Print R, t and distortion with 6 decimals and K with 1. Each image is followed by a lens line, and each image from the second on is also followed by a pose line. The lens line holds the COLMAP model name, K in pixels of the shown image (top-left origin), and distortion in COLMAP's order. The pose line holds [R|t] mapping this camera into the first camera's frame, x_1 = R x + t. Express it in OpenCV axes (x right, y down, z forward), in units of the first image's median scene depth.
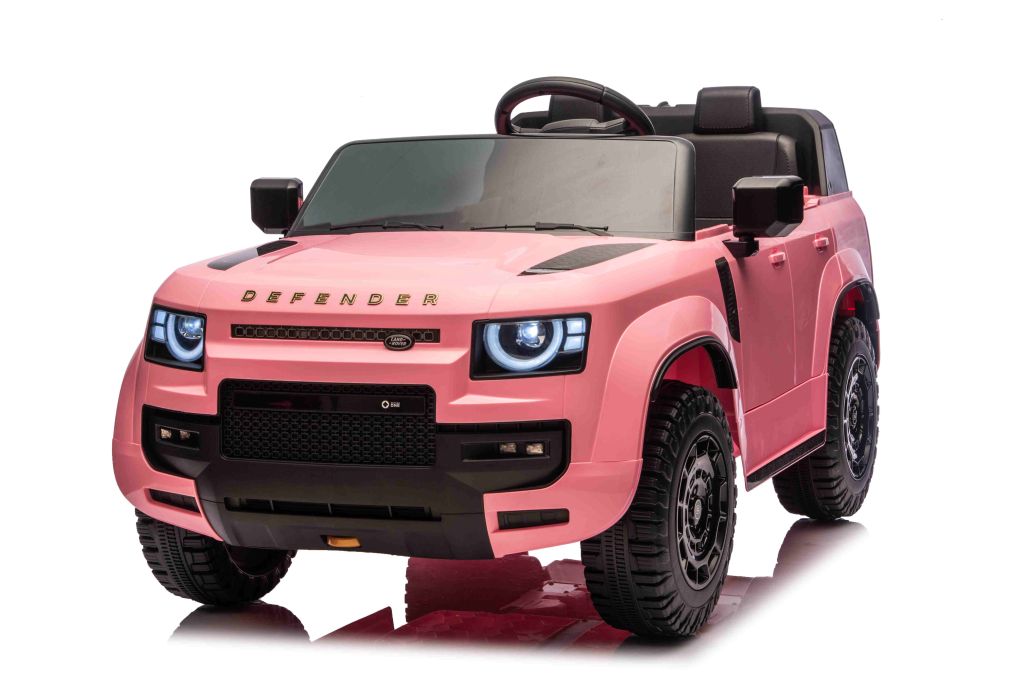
lens RADIAL K [[1808.5, 0, 512.7], [0, 1808.5, 304.9], [0, 0, 1]] dist [0.247966, 0.000423]
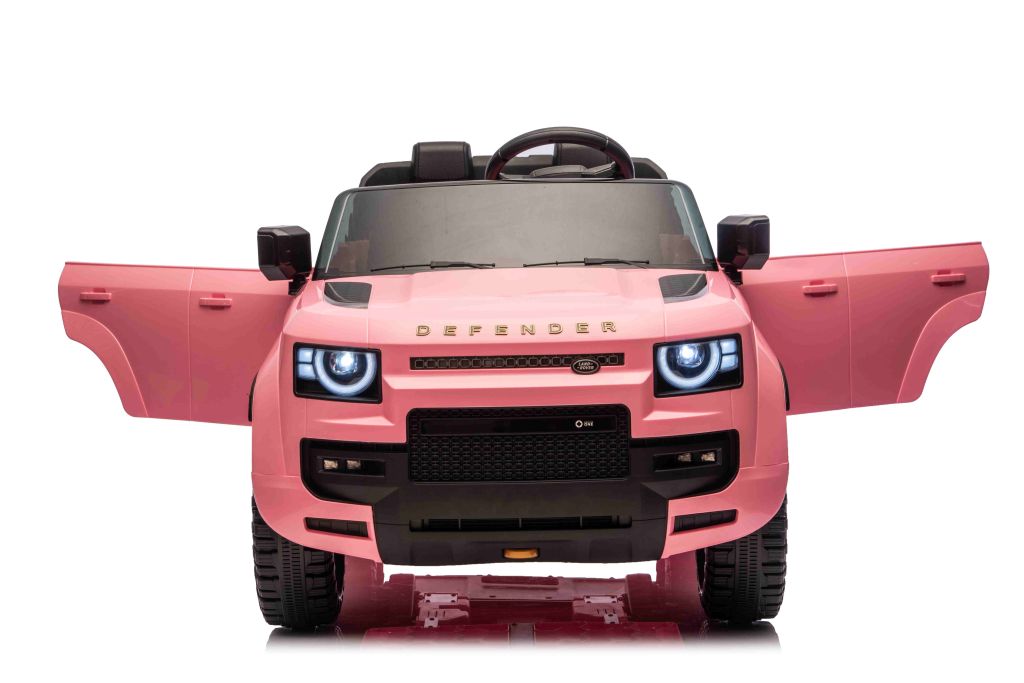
lens RADIAL K [[1814.7, 0, 391.3], [0, 1814.7, 340.2], [0, 0, 1]] dist [0.217393, -0.029698]
pose [[0.952276, -0.034033, 0.303334, -0.505500], [0.038294, 0.999234, -0.008106, 0.009031], [-0.302825, 0.019335, 0.952850, -0.013813]]
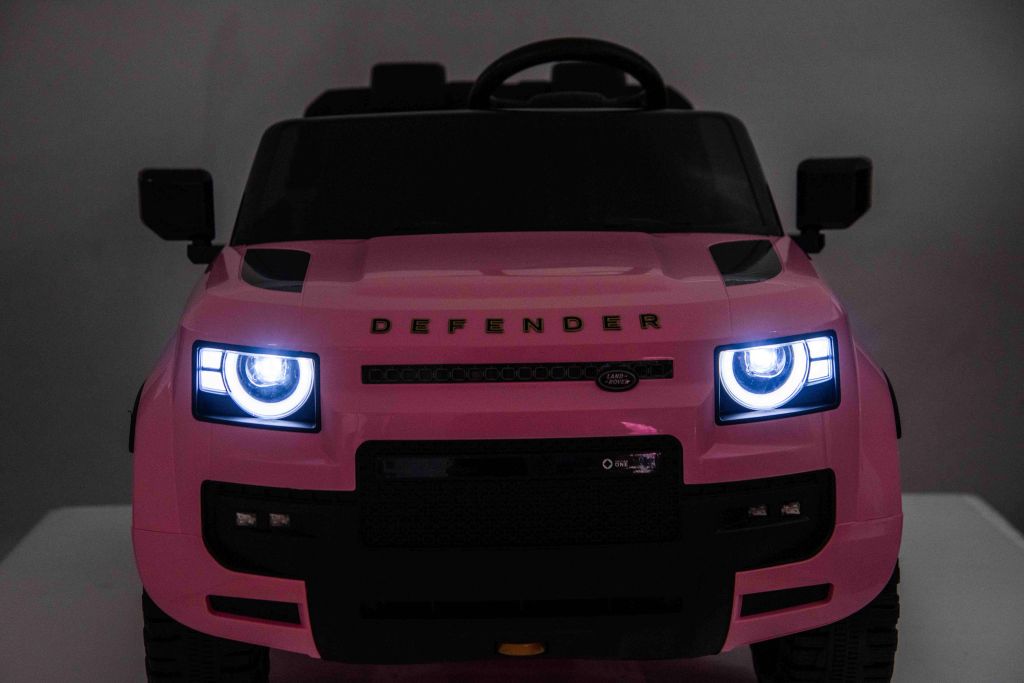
lens RADIAL K [[1836.7, 0, 442.2], [0, 1836.7, 343.1], [0, 0, 1]] dist [0.208084, 0.017624]
pose [[0.938435, -0.042968, 0.342774, -0.390238], [0.035240, 0.998965, 0.028746, -0.019112], [-0.343655, -0.014897, 0.938978, 0.305766]]
